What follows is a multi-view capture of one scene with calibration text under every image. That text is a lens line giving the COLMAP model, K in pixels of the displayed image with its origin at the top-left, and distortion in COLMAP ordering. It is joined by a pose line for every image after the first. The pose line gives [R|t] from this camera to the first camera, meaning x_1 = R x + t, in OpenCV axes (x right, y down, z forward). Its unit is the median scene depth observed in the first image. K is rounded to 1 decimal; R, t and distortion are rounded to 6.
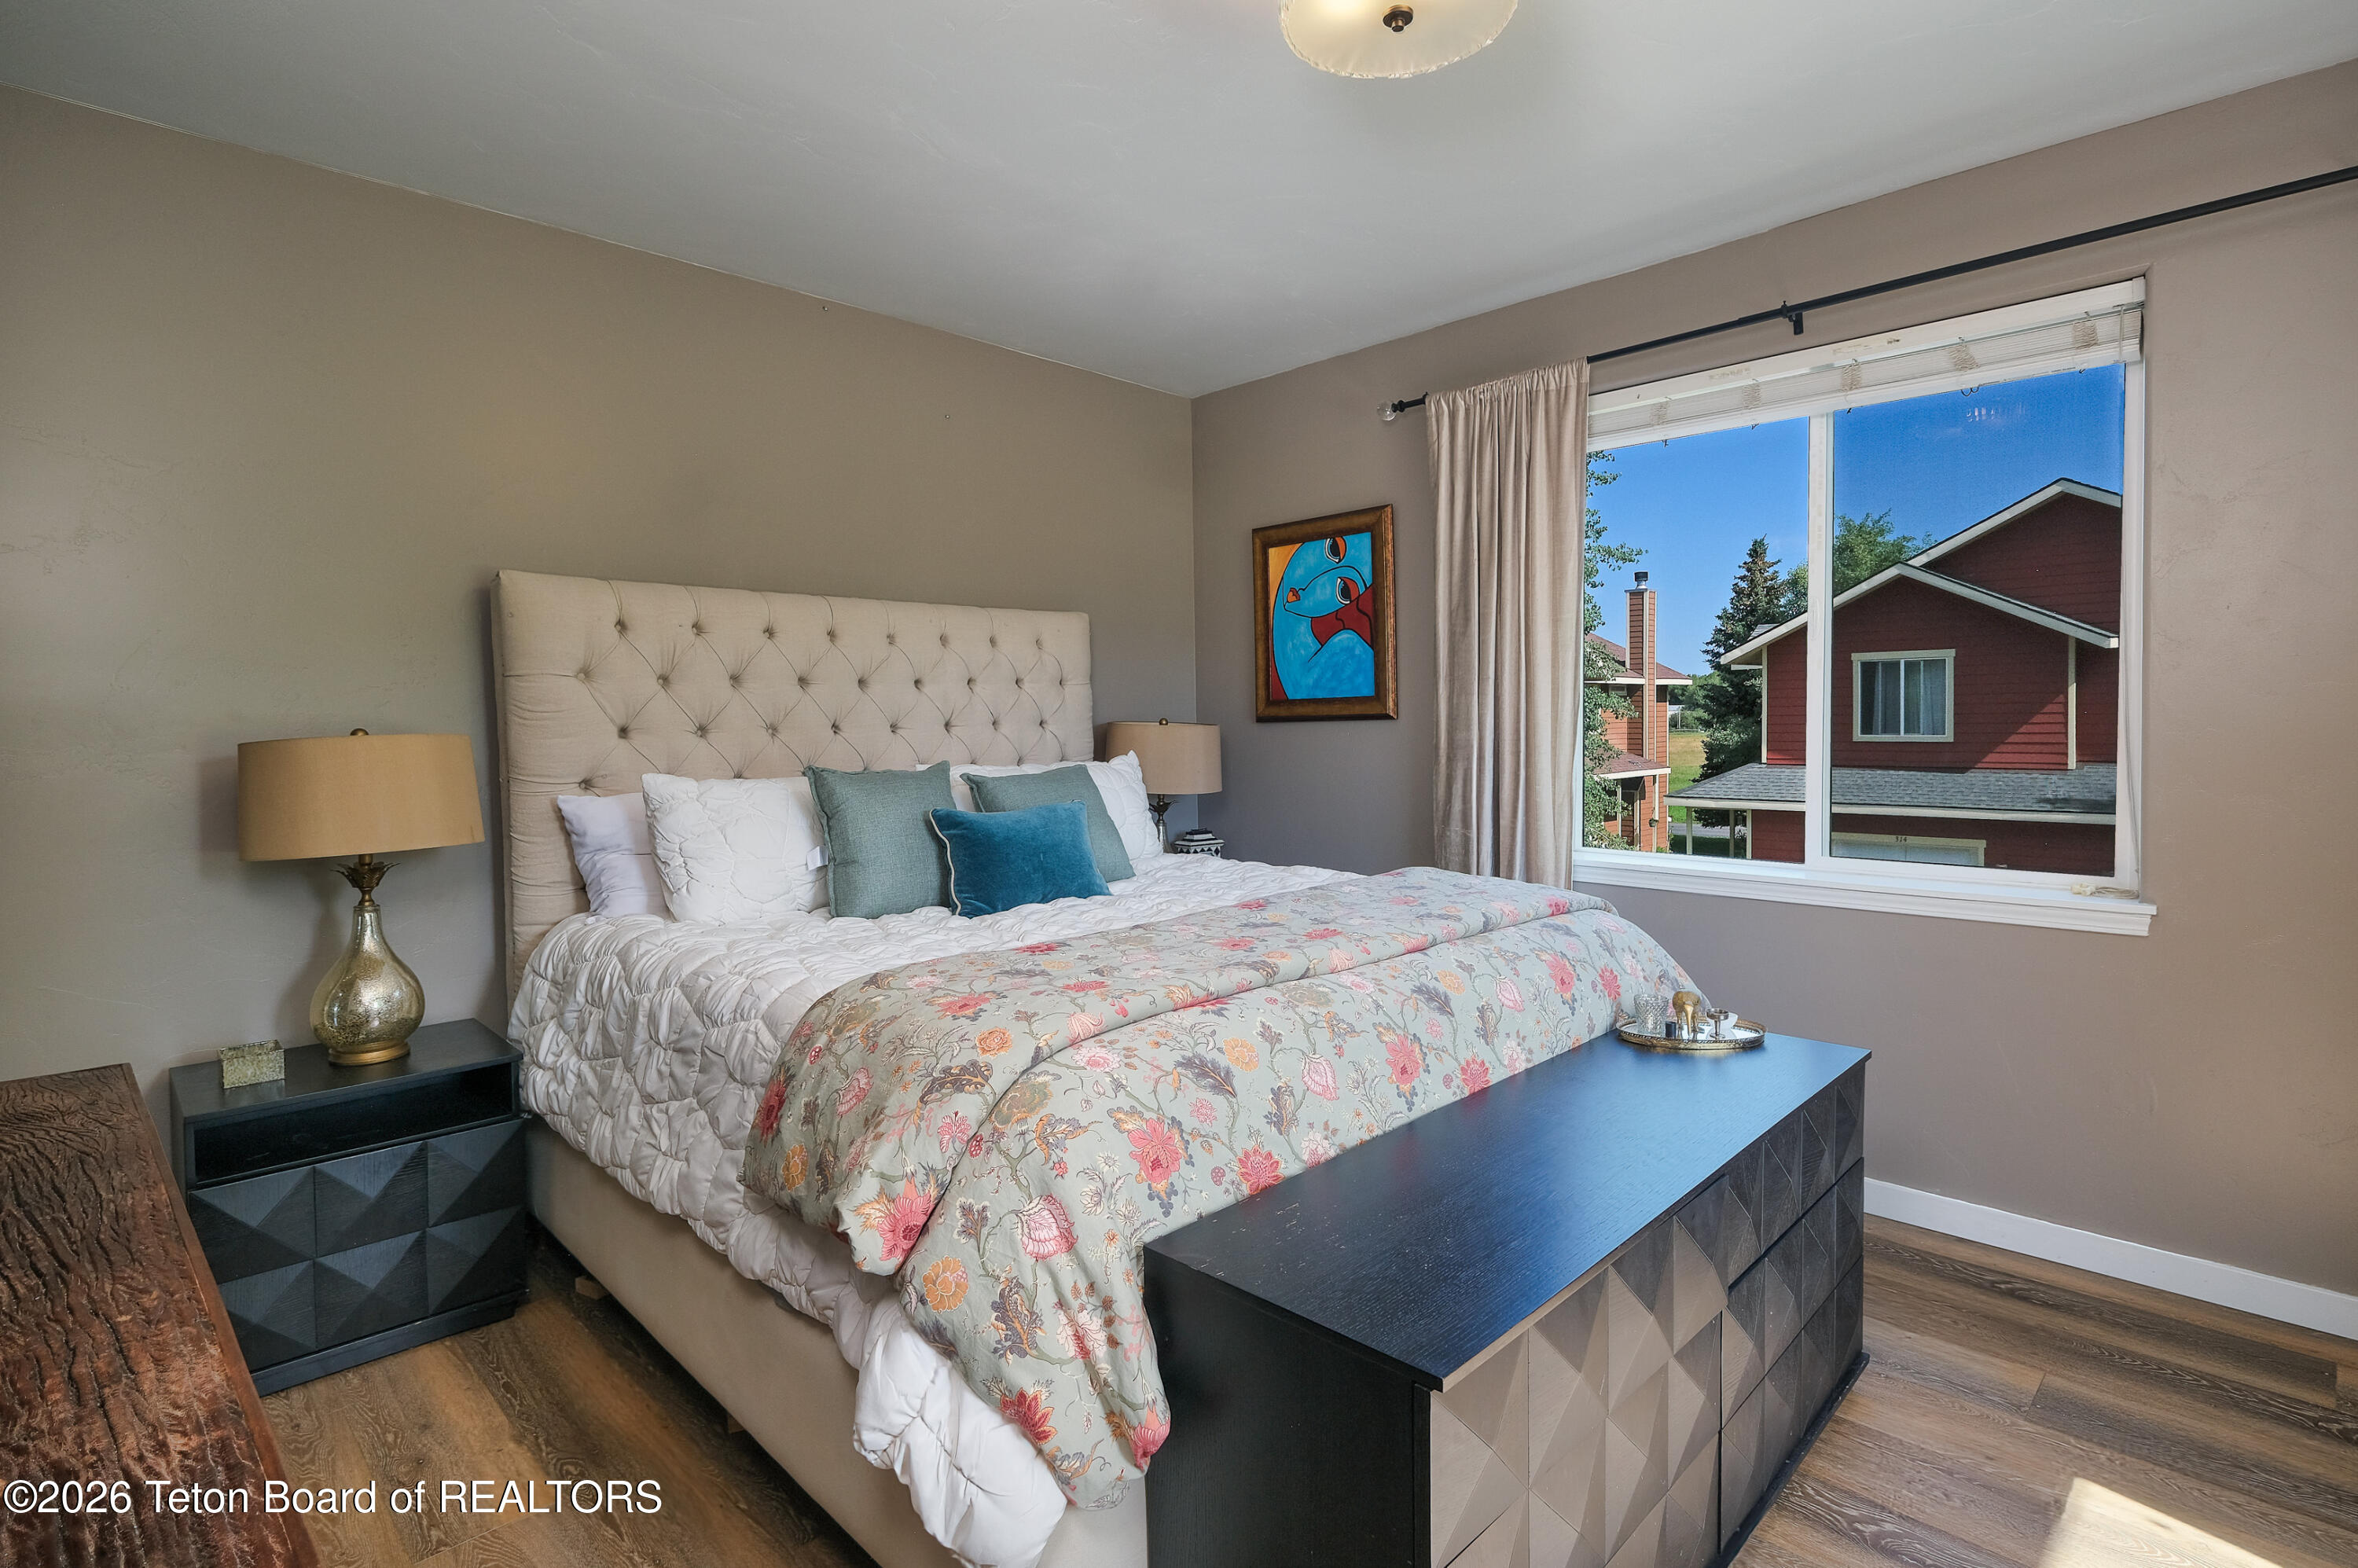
lens RADIAL K [[1148.2, 0, 1182.1], [0, 1148.2, 713.4], [0, 0, 1]] dist [-0.000349, -0.000026]
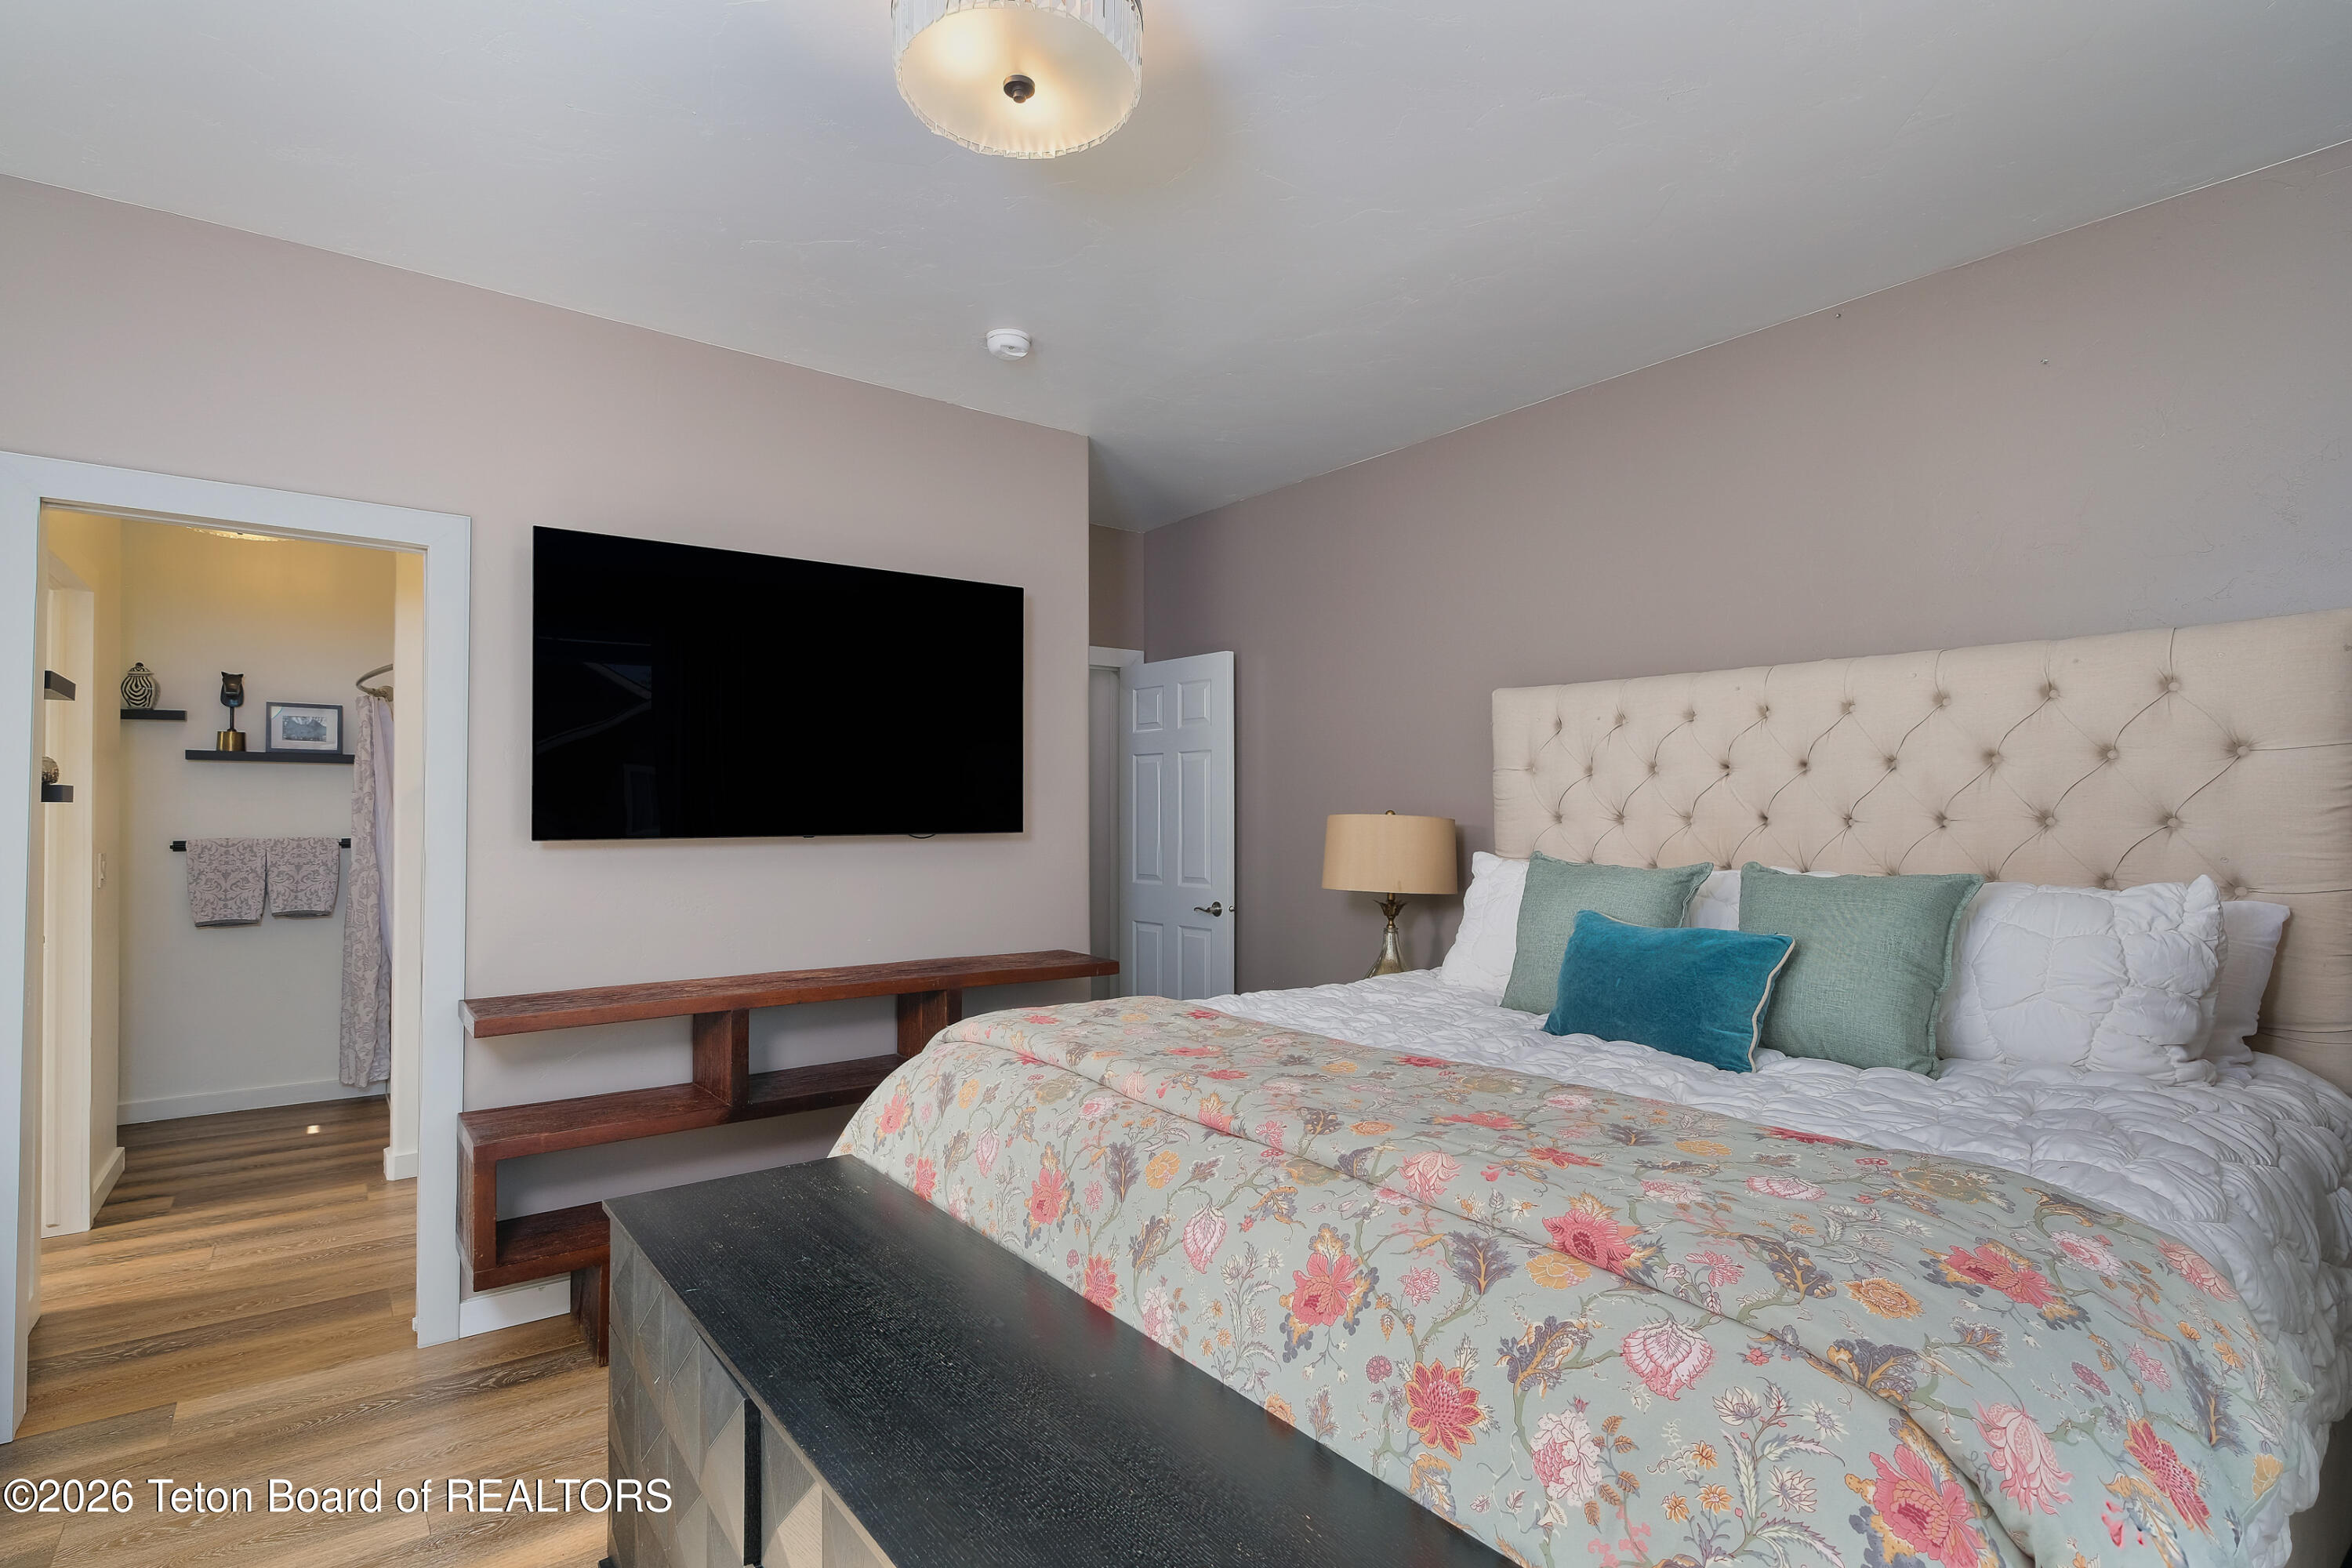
lens RADIAL K [[1146.5, 0, 1176.0], [0, 1146.5, 784.0], [0, 0, 1]] dist [-0.000076, 0.000008]
pose [[-0.120662, -0.011523, -0.992627, 0.958192], [-0.004621, 0.999928, -0.011046, -0.003380], [0.992683, 0.003254, -0.120706, 1.093335]]
